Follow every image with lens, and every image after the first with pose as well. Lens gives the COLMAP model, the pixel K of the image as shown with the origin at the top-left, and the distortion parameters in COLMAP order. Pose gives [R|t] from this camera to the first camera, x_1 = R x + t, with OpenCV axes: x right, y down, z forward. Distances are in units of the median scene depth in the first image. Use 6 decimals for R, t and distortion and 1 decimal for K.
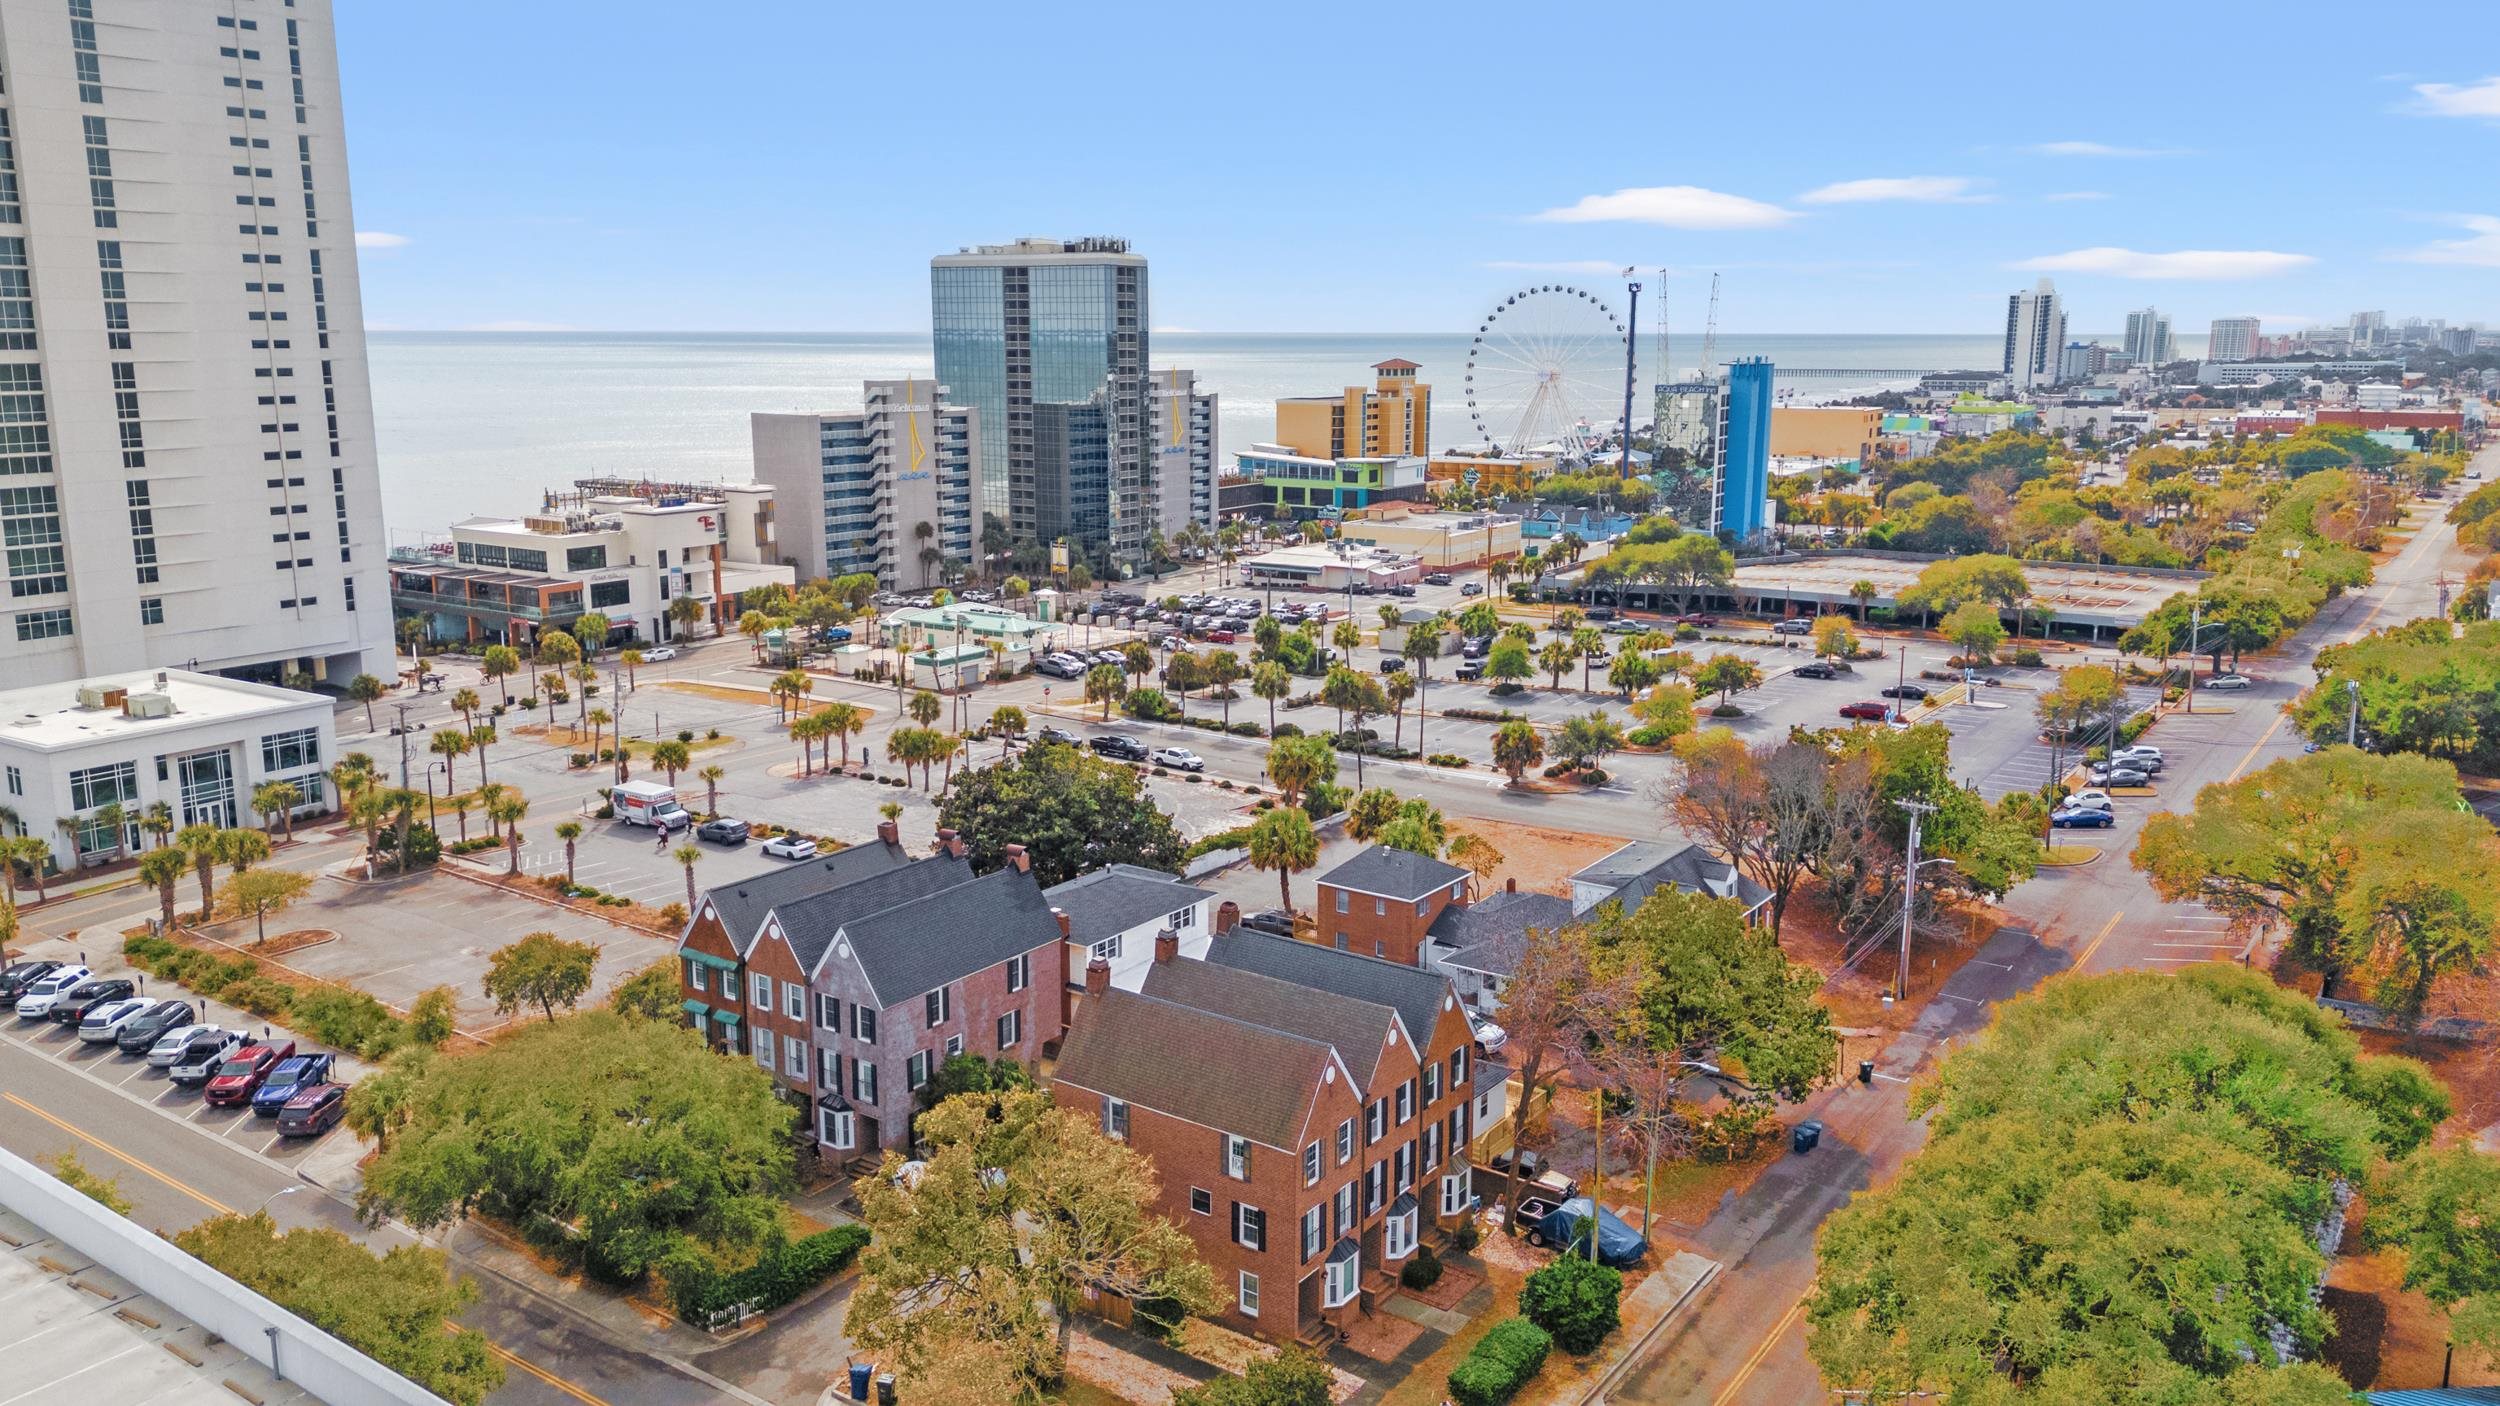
lens RADIAL K [[1826.4, 0, 1240.9], [0, 1826.4, 685.2], [0, 0, 1]] dist [0.081022, -0.073727]
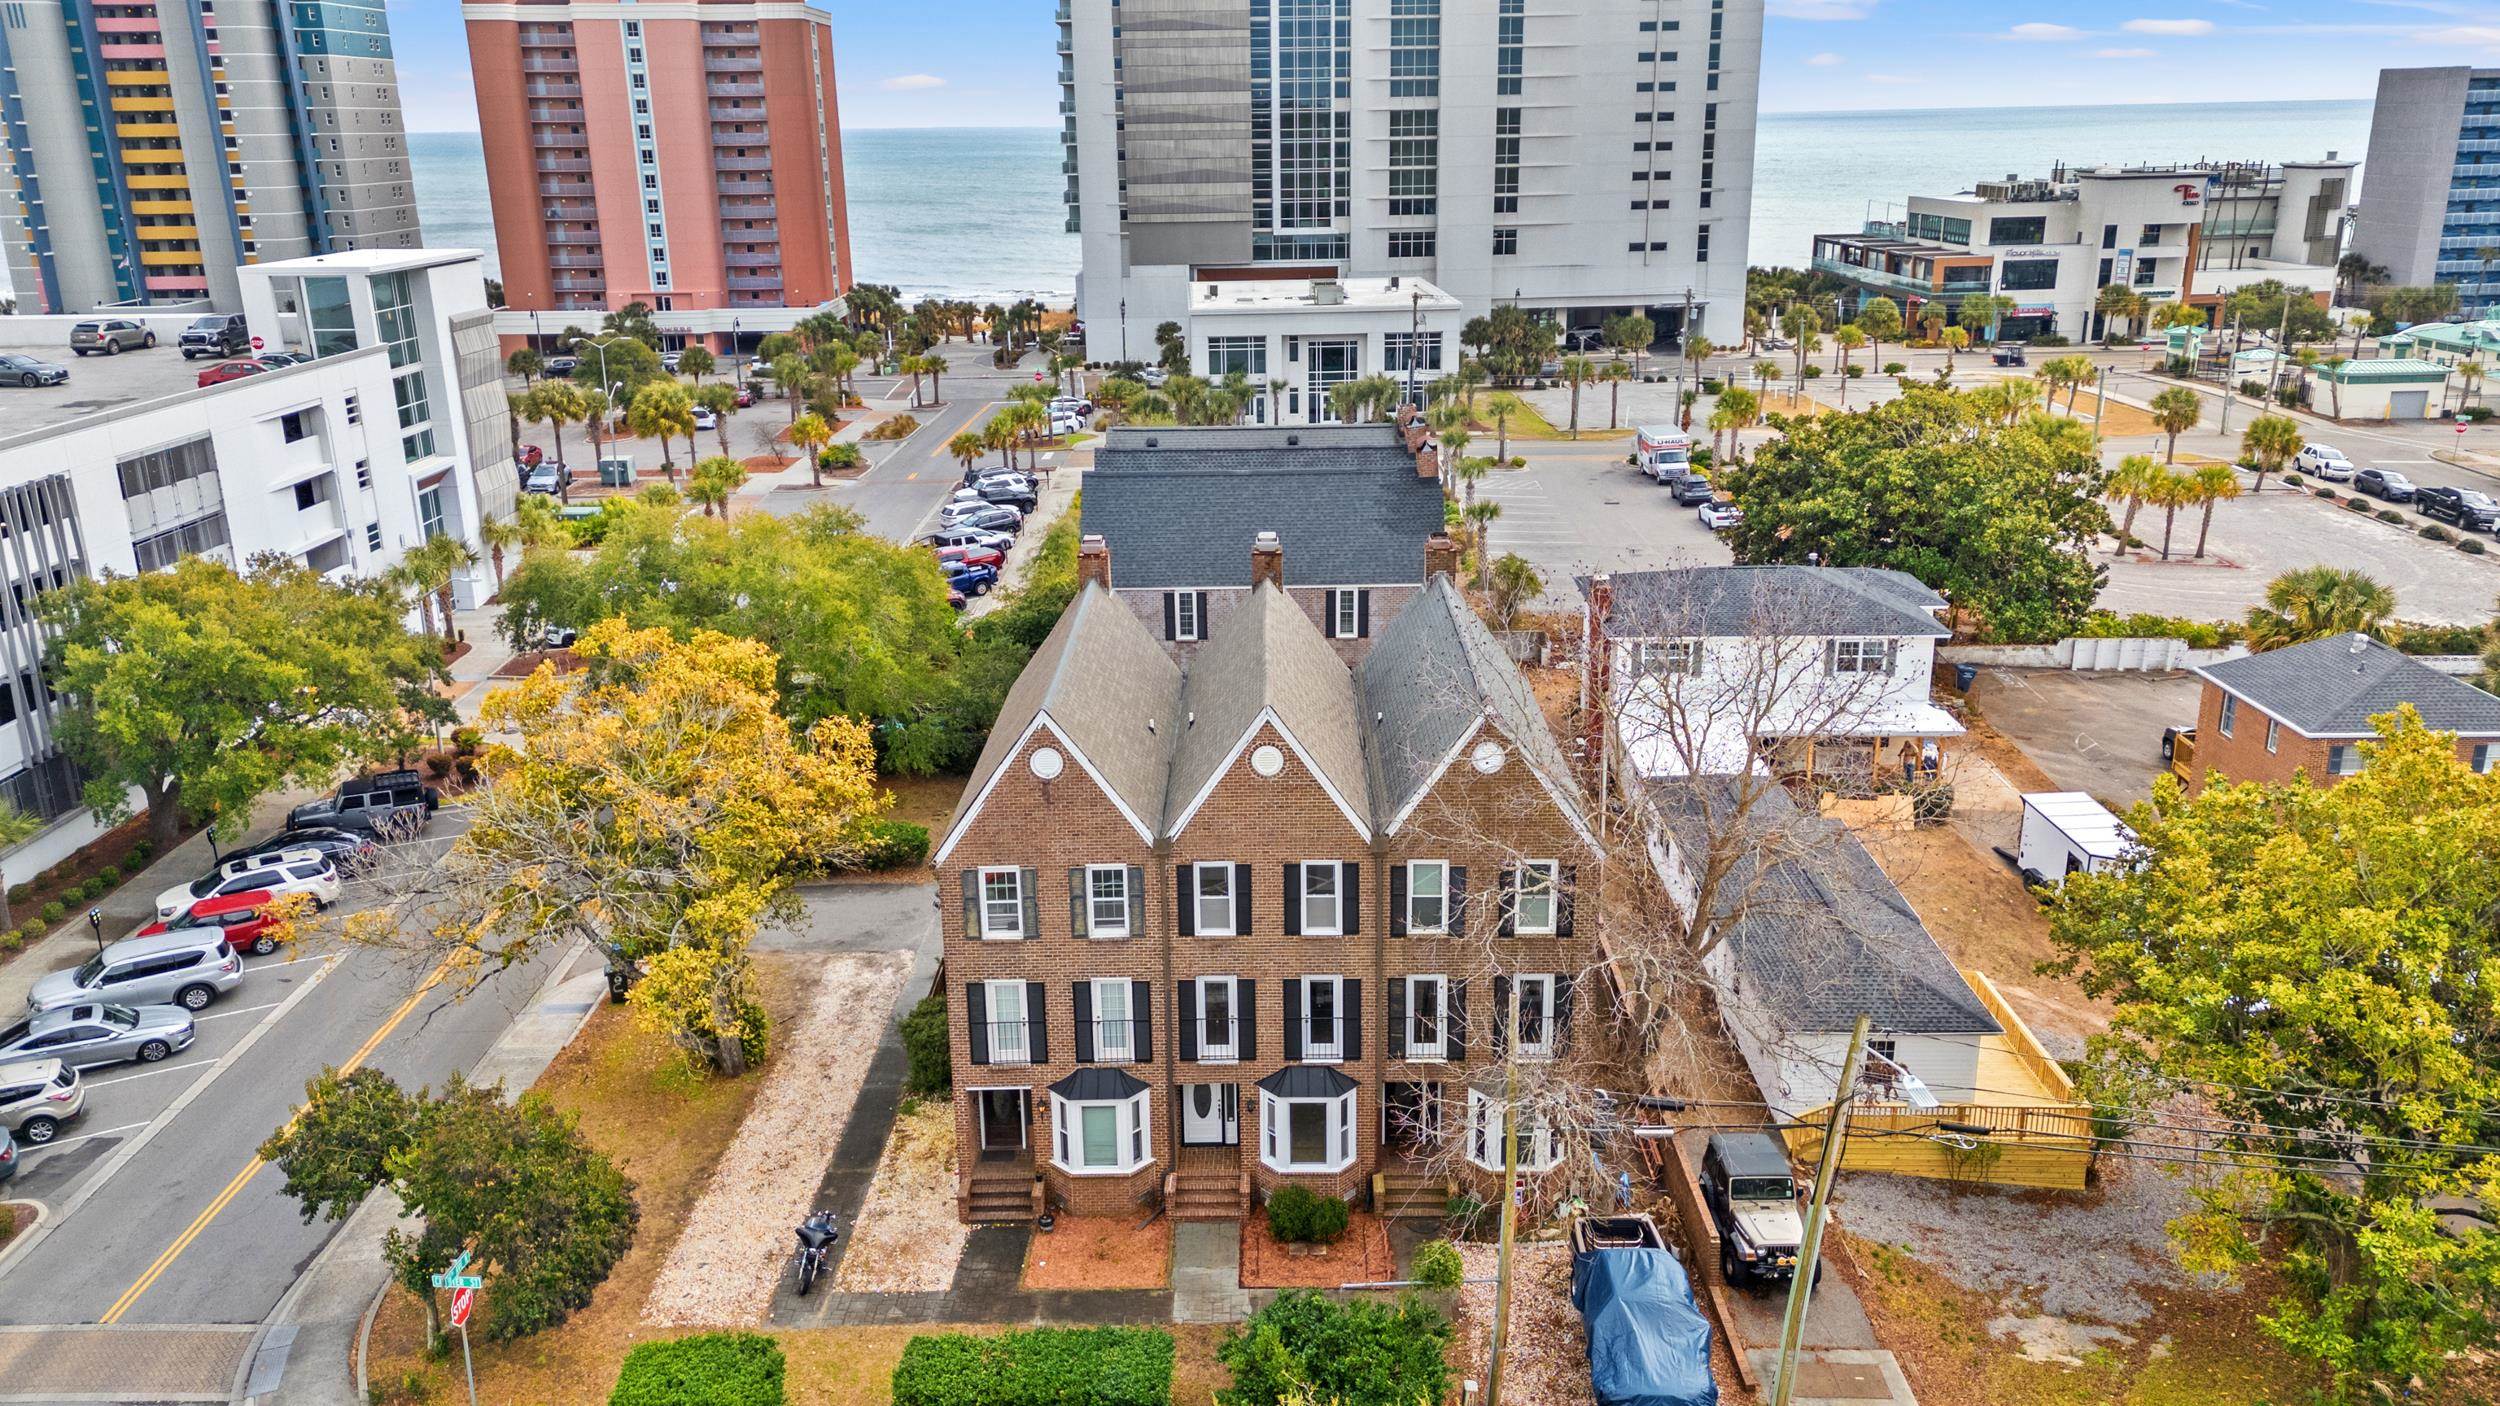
lens RADIAL K [[1826.4, 0, 1251.3], [0, 1826.4, 691.9], [0, 0, 1]] dist [0.081022, -0.073727]
pose [[0.573316, 0.234435, -0.785079, 0.176085], [-0.139365, 0.972131, 0.188518, 0.027911], [0.807395, 0.001332, 0.590010, 0.252979]]
